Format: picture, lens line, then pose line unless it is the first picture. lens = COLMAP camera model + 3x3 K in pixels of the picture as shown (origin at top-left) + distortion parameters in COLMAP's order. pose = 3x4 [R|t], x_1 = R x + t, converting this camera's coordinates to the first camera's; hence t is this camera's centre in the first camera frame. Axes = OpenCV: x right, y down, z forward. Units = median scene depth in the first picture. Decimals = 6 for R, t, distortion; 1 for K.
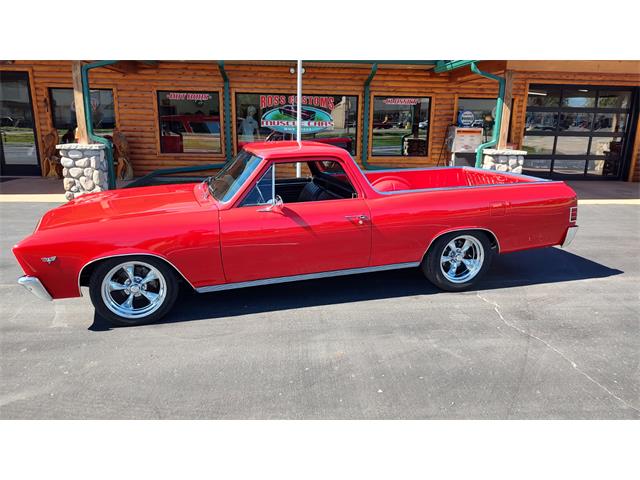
lens RADIAL K [[460.4, 0, 321.1], [0, 460.4, 241.9], [0, 0, 1]] dist [0.005636, -0.007699]
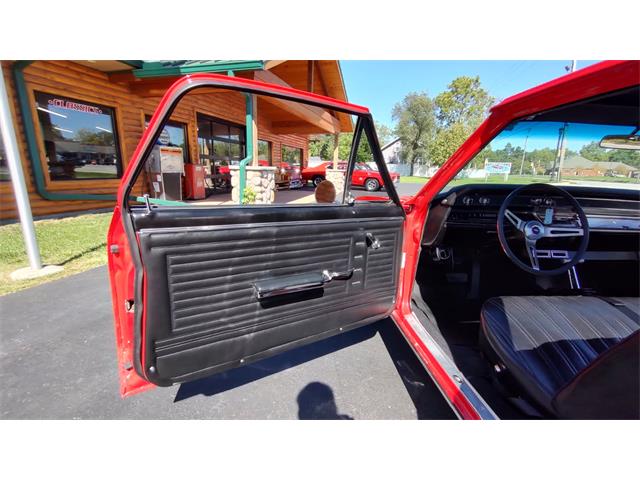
lens RADIAL K [[291.5, 0, 318.2], [0, 291.5, 241.7], [0, 0, 1]] dist [-0.001844, -0.000833]
pose [[0.377402, -0.228597, 0.897391, -0.161691], [0.213811, 0.964380, 0.155743, -0.084098], [-0.901029, 0.133094, 0.412835, 0.494186]]
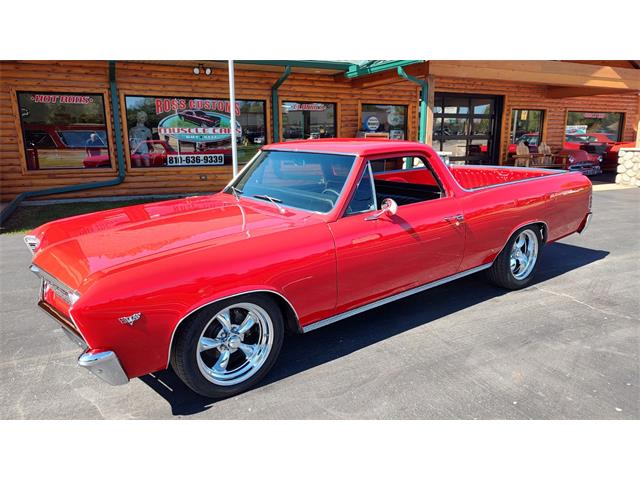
lens RADIAL K [[463.0, 0, 325.6], [0, 463.0, 240.5], [0, 0, 1]] dist [0.008350, -0.005081]
pose [[0.932000, -0.096055, 0.349500, -0.166312], [0.107253, 0.994150, -0.012780, -0.009667], [-0.346228, 0.049396, 0.936849, 0.091302]]
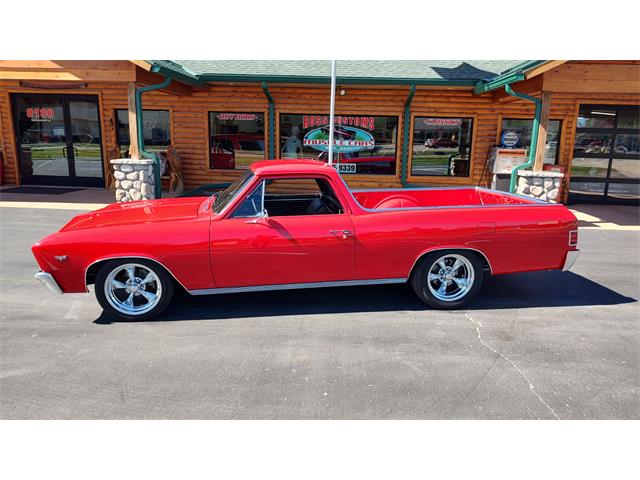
lens RADIAL K [[460.4, 0, 321.1], [0, 460.4, 241.9], [0, 0, 1]] dist [0.005636, -0.007699]
pose [[0.989717, 0.038936, -0.137639, 0.063604], [-0.044308, 0.998362, -0.036183, 0.003340], [0.136004, 0.041909, 0.989821, -0.016365]]
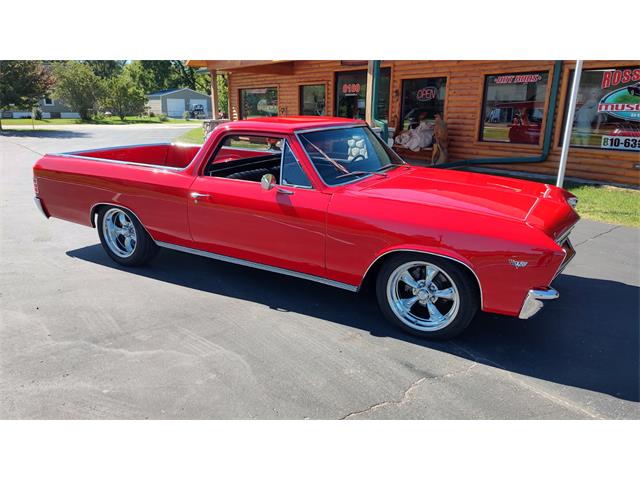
lens RADIAL K [[456.9, 0, 321.9], [0, 456.9, 240.1], [0, 0, 1]] dist [0.005487, 0.000042]
pose [[0.561615, 0.213420, -0.799400, 0.274555], [-0.207206, 0.971652, 0.113835, -0.037223], [0.801033, 0.101709, 0.589917, 0.213654]]
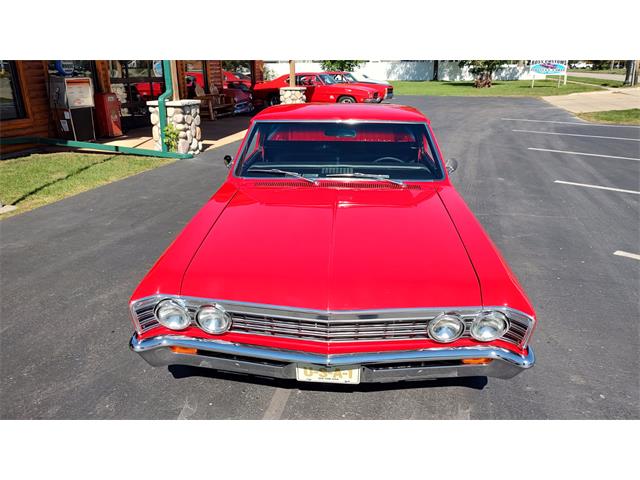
lens RADIAL K [[460.8, 0, 322.6], [0, 460.8, 241.5], [0, 0, 1]] dist [0.000721, 0.000586]
pose [[0.338122, -0.345154, 0.875524, -0.366809], [0.241407, 0.930999, 0.273794, -0.092291], [-0.909613, 0.118782, 0.398114, 0.298590]]
